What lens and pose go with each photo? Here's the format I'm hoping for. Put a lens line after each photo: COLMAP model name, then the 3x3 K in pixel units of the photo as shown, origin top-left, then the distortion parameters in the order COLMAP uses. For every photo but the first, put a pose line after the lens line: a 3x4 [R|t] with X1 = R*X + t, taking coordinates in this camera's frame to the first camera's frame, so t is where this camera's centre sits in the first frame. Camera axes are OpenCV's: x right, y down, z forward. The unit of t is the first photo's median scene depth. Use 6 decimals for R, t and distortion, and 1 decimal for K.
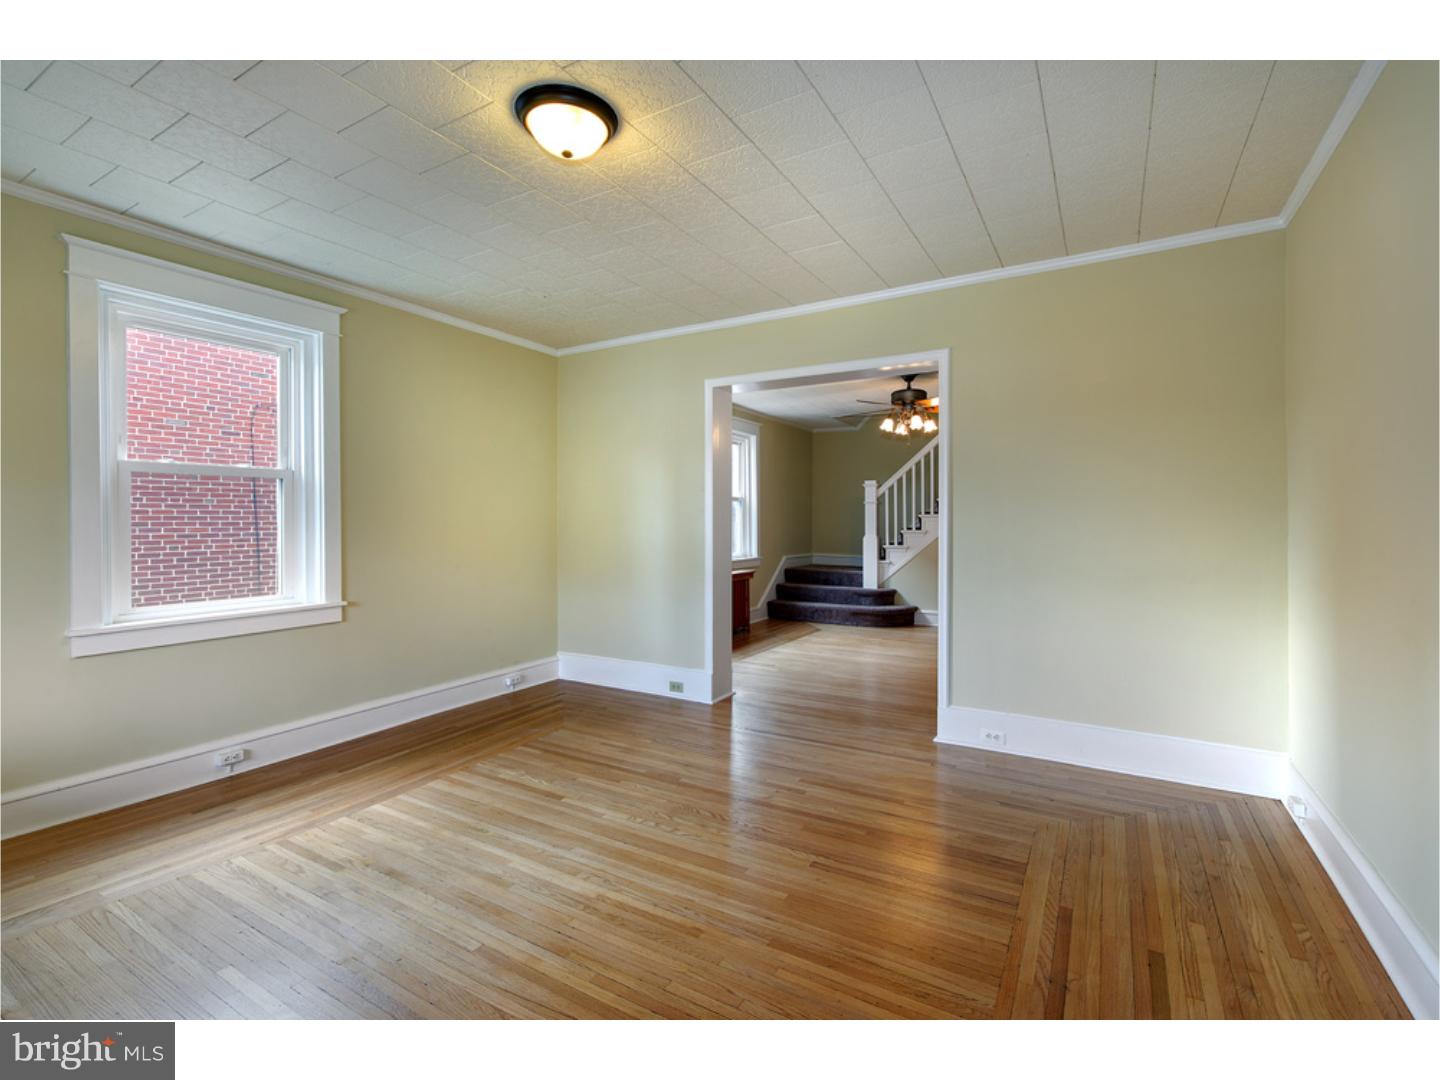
lens RADIAL K [[645.3, 0, 737.3], [0, 645.3, 527.1], [0, 0, 1]] dist [-0.002534, -0.001974]
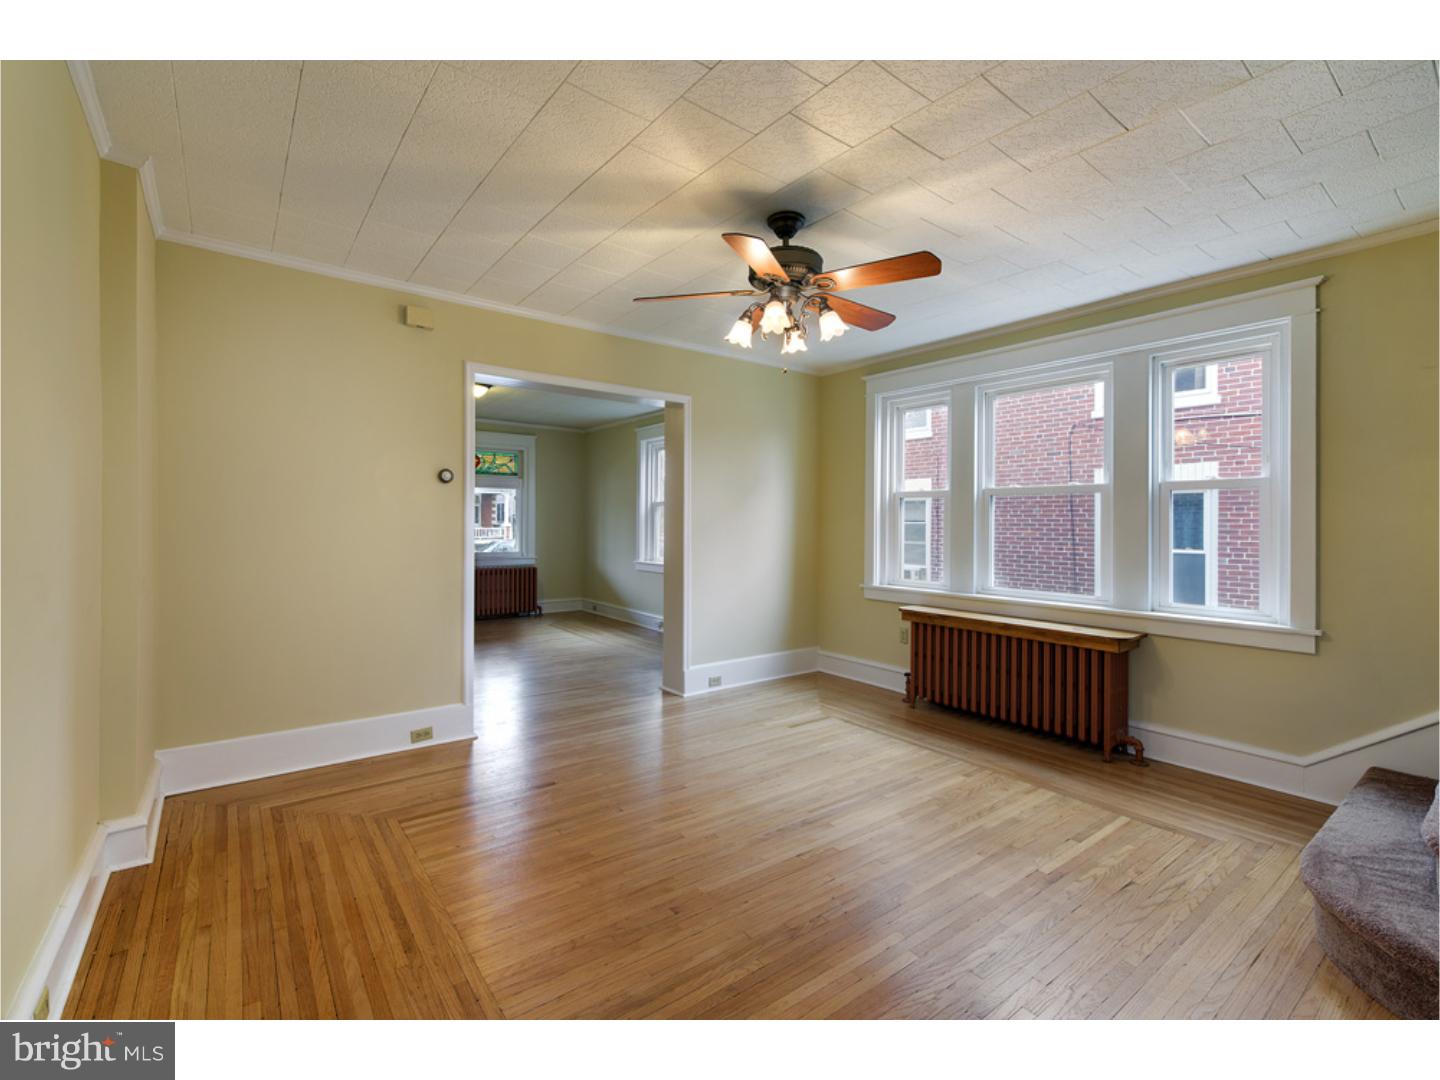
lens RADIAL K [[645.3, 0, 741.2], [0, 645.3, 512.4], [0, 0, 1]] dist [-0.002534, -0.001974]
pose [[-0.370480, -0.019097, -0.928644, 1.347935], [-0.012586, 0.999800, -0.015540, -0.030340], [0.928755, 0.005930, -0.370646, 2.170694]]
